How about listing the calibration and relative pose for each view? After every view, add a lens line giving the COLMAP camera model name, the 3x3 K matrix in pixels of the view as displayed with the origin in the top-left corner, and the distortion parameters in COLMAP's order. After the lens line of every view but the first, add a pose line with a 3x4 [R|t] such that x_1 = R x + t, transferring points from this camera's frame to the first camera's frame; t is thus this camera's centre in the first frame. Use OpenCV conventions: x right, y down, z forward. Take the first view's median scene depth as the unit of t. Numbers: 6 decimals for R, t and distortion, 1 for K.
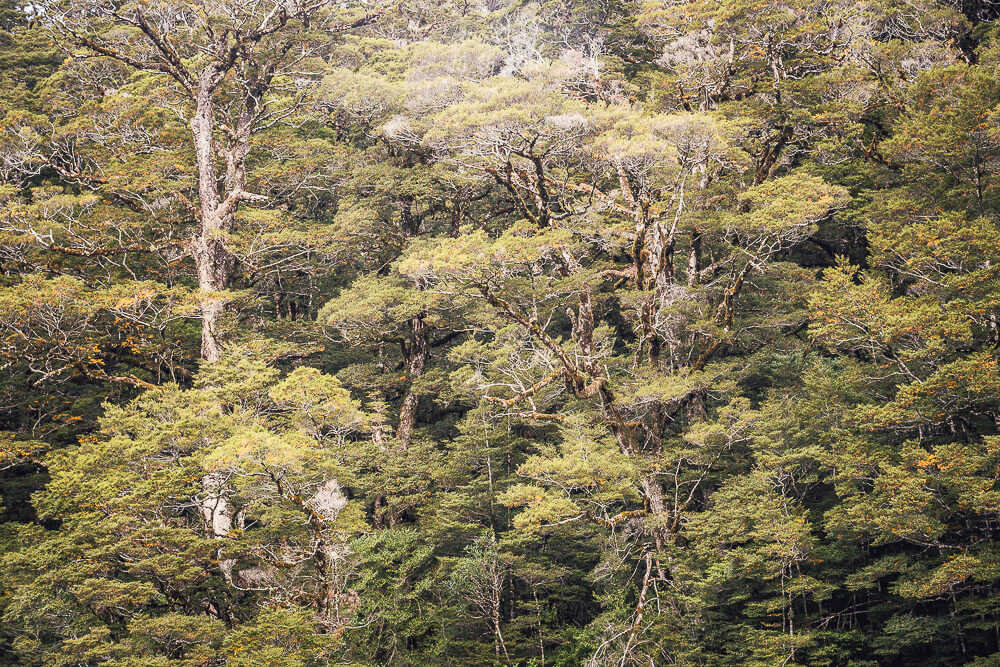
lens RADIAL K [[2061.0, 0, 500.0], [0, 2061.0, 333.5], [0, 0, 1]] dist [0.058941, -0.053612]
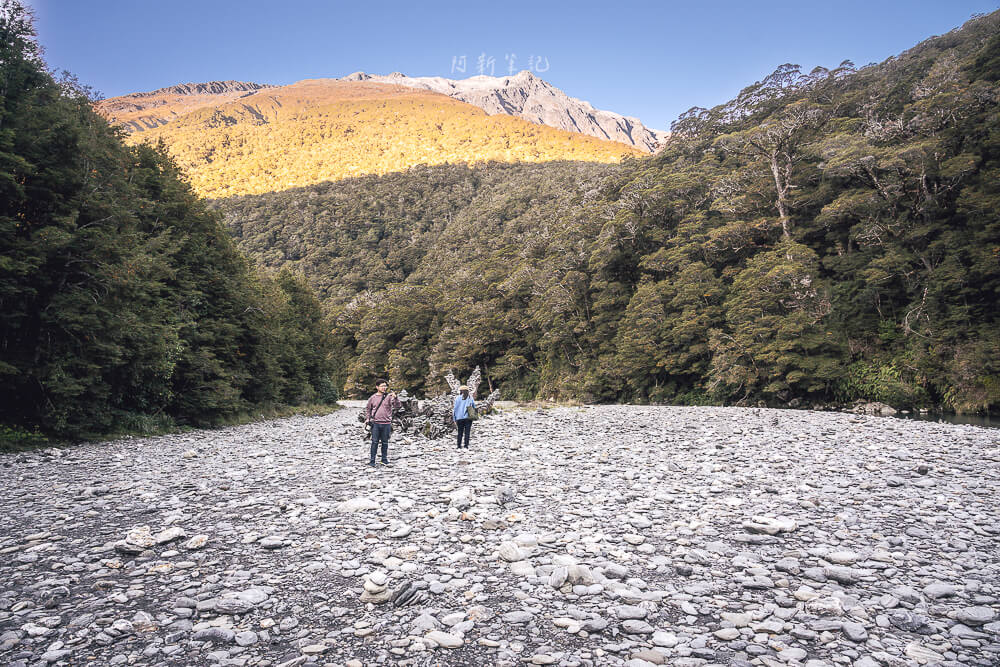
lens RADIAL K [[685.3, 0, 500.0], [0, 685.3, 333.5], [0, 0, 1]] dist [-0.007147, -0.001074]
pose [[0.786681, -0.072635, -0.613072, 0.208009], [0.179748, 0.976979, 0.114900, -0.057680], [0.590613, -0.200588, 0.781627, -0.232132]]
